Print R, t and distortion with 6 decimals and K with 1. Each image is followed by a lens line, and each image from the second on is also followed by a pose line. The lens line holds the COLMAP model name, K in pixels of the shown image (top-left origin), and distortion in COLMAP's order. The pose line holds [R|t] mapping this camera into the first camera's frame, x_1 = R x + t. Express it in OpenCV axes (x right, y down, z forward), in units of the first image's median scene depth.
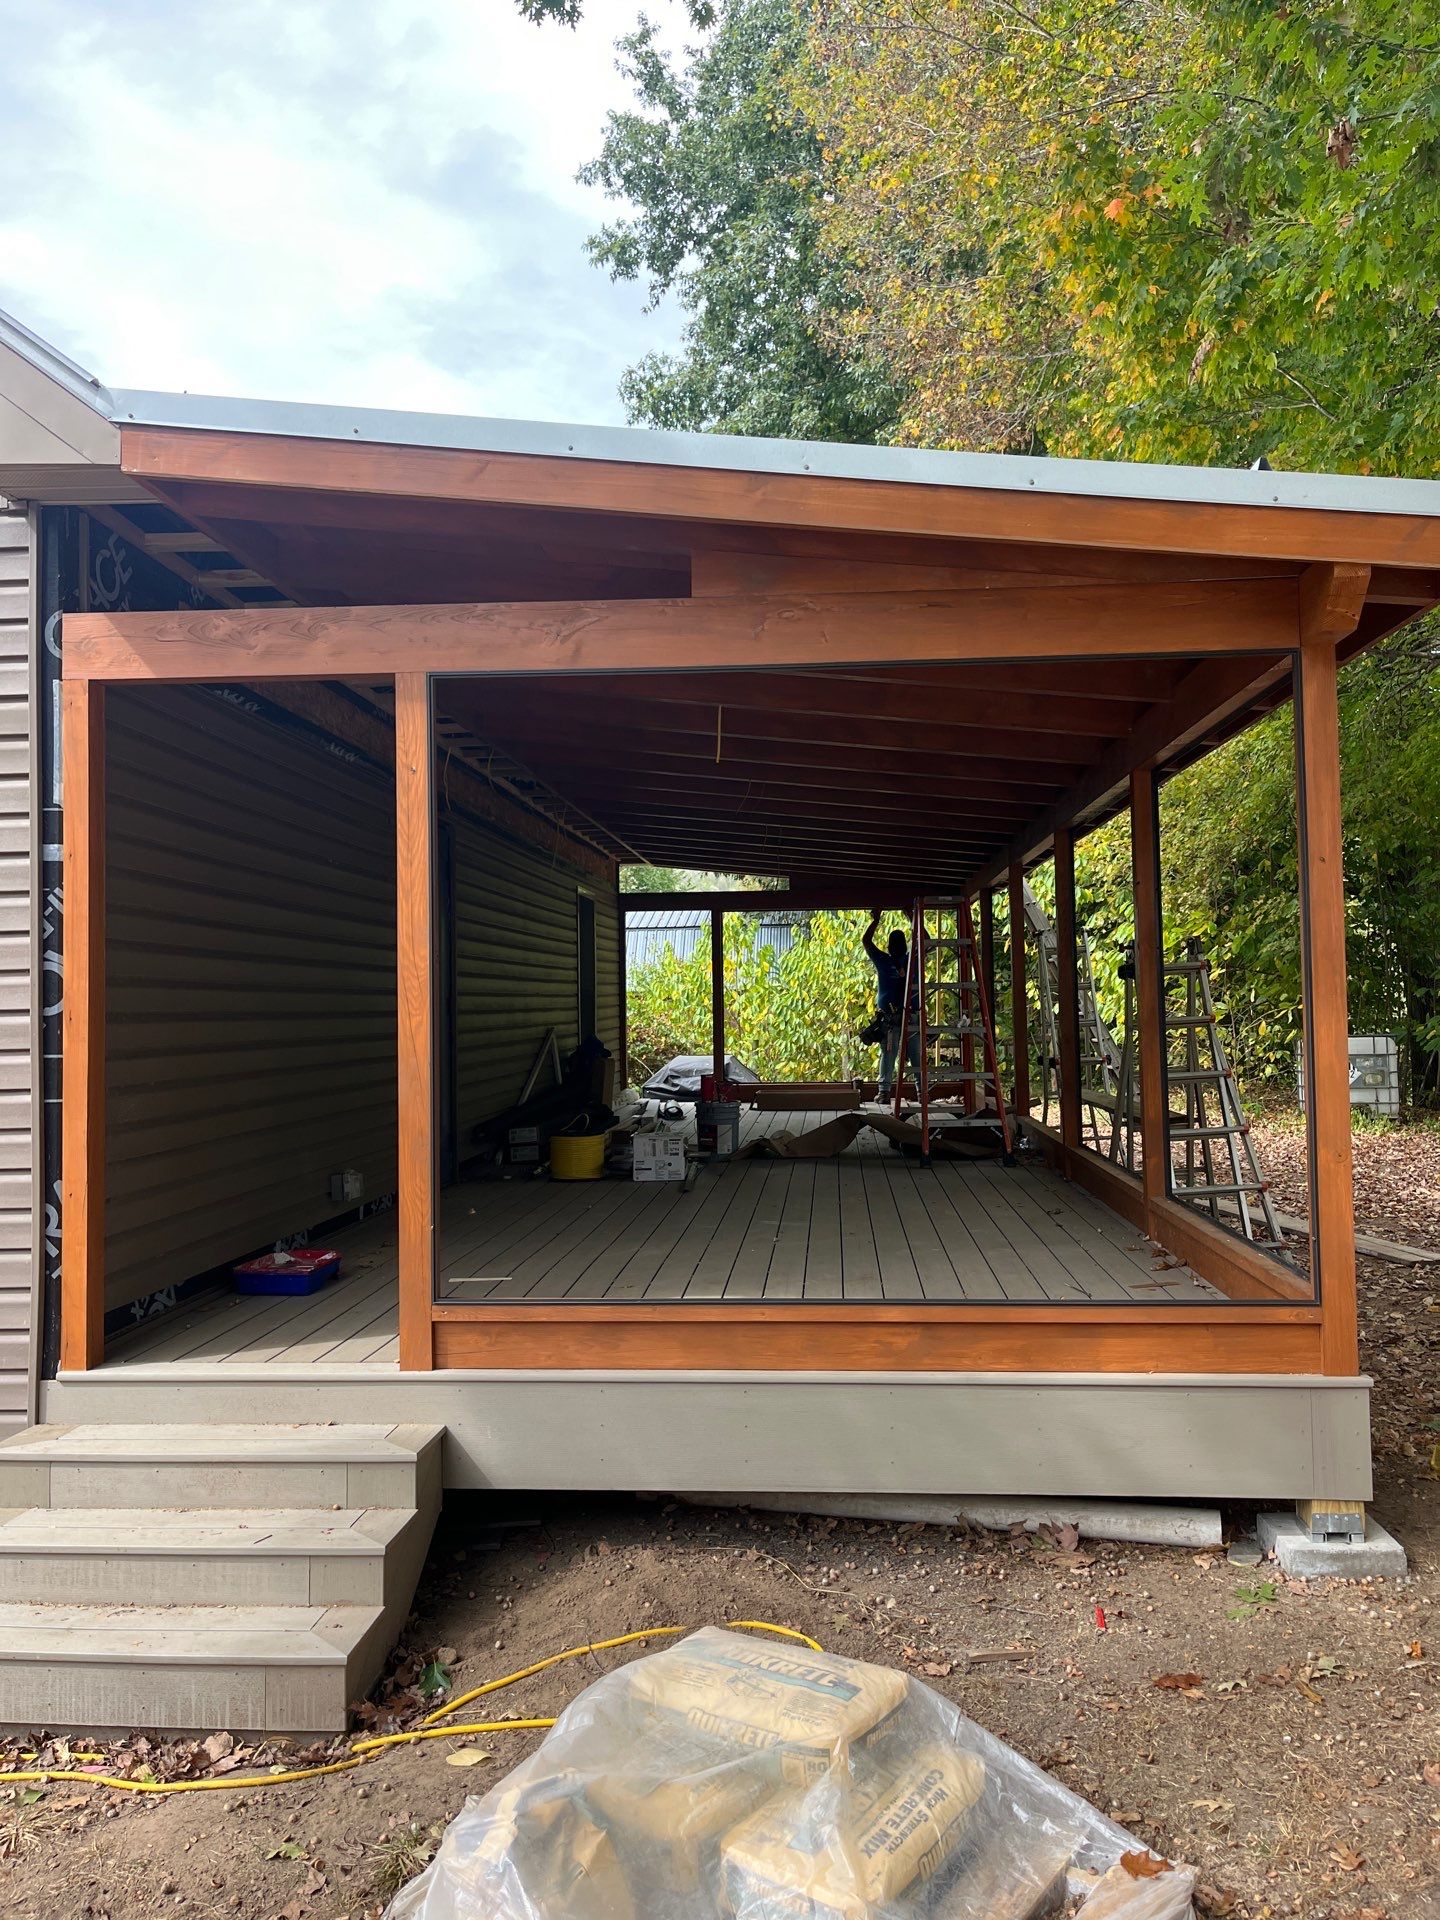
lens RADIAL K [[1433.7, 0, 699.8], [0, 1433.7, 966.2], [0, 0, 1]] dist [-0.012330, -0.015134]
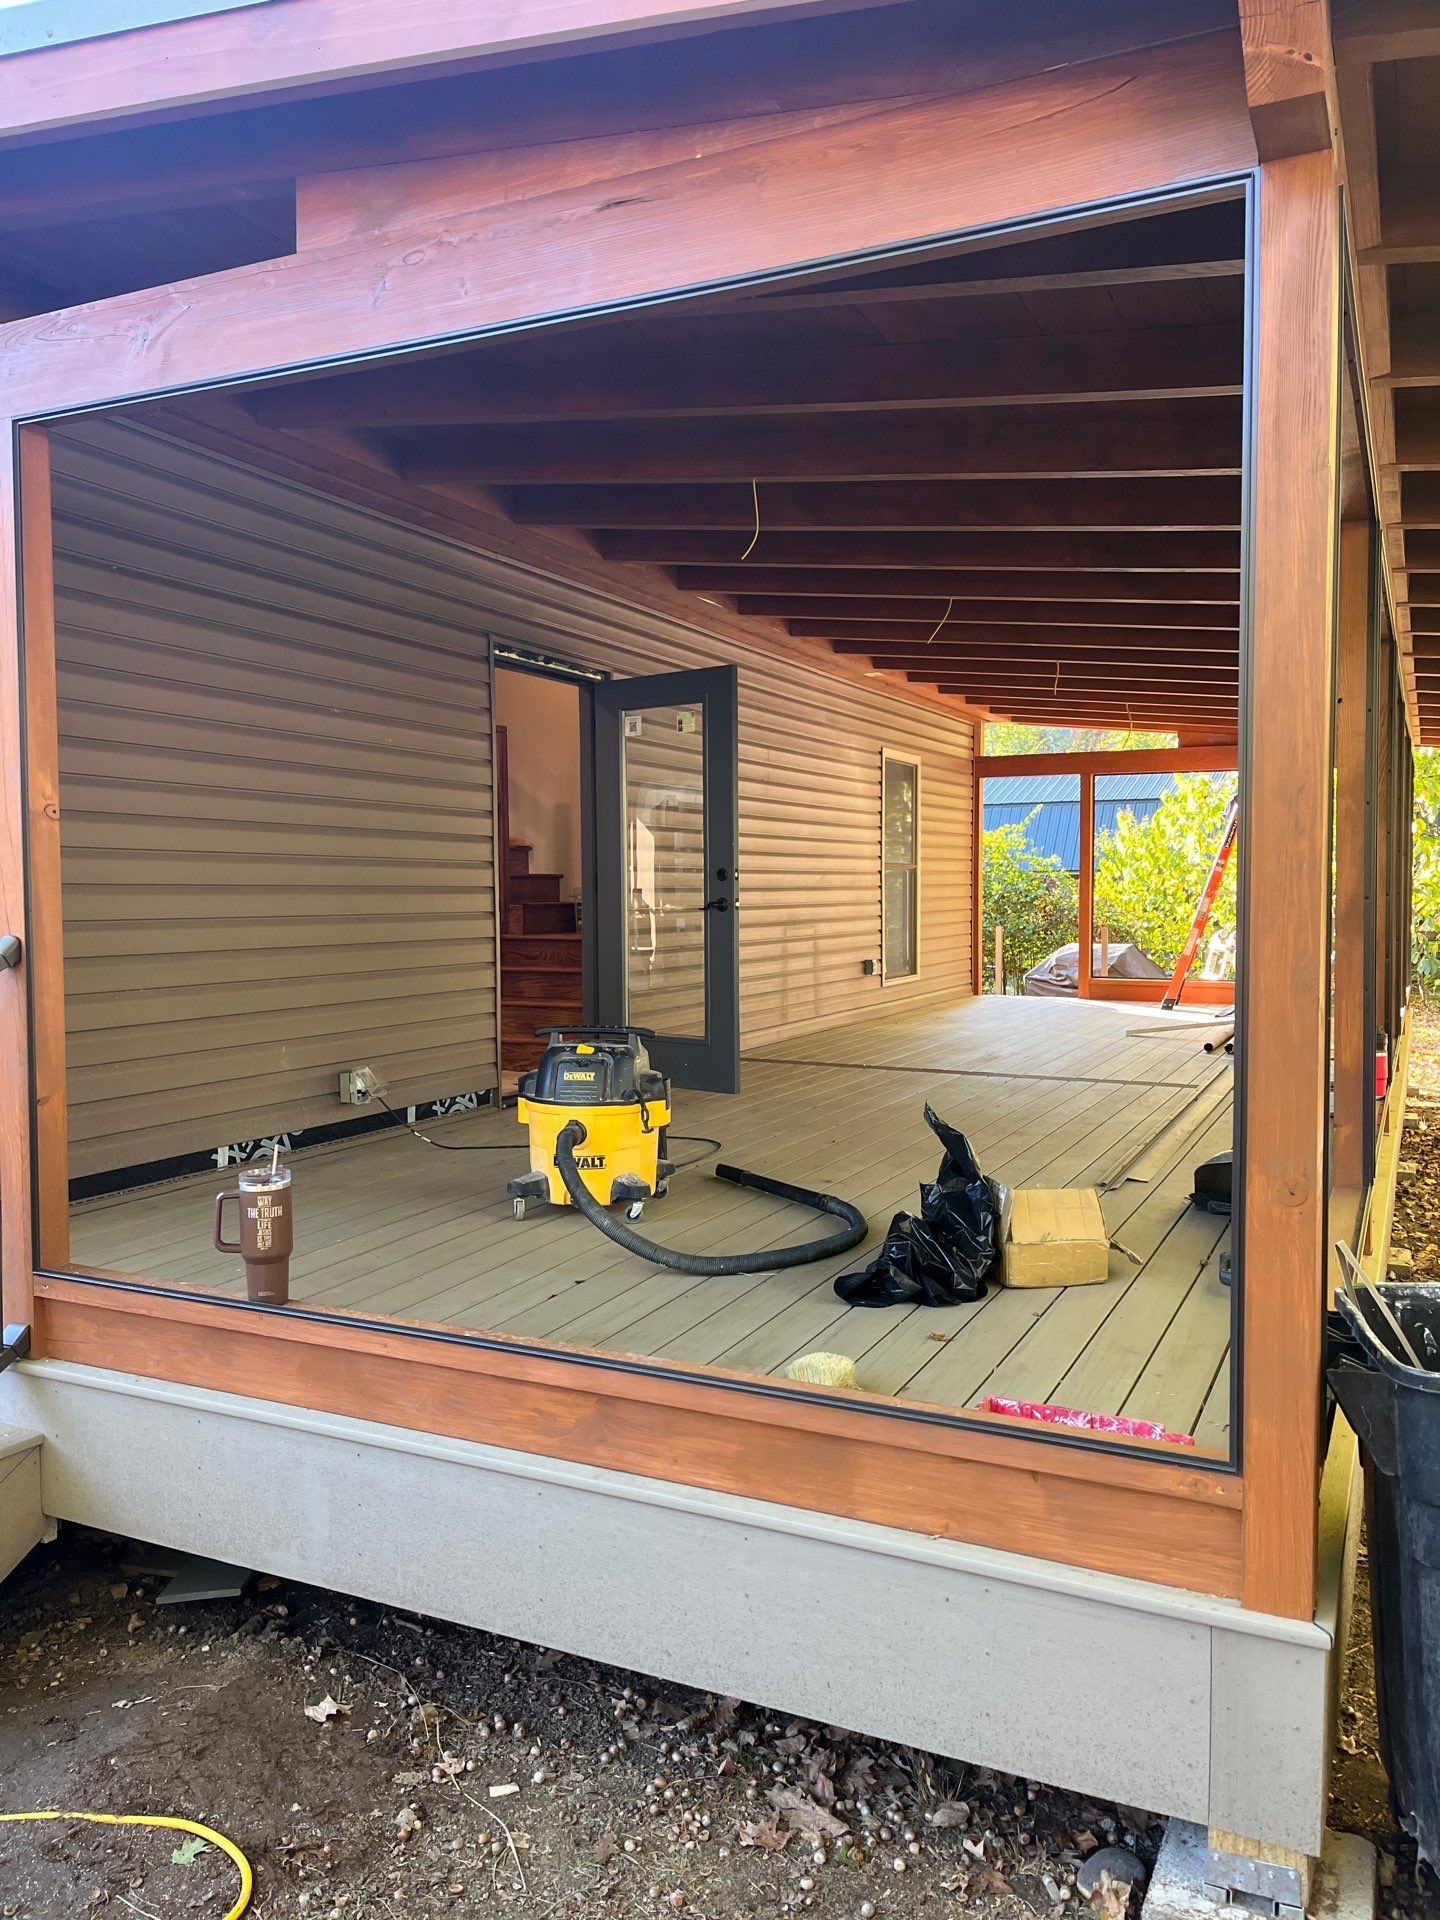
lens RADIAL K [[1433.7, 0, 720.6], [0, 1433.7, 949.9], [0, 0, 1]] dist [-0.012330, -0.015134]
pose [[0.934663, 0.027500, -0.354470, 0.413019], [-0.001563, 0.997312, 0.073251, 0.010867], [0.355532, -0.067911, 0.932194, 0.441166]]
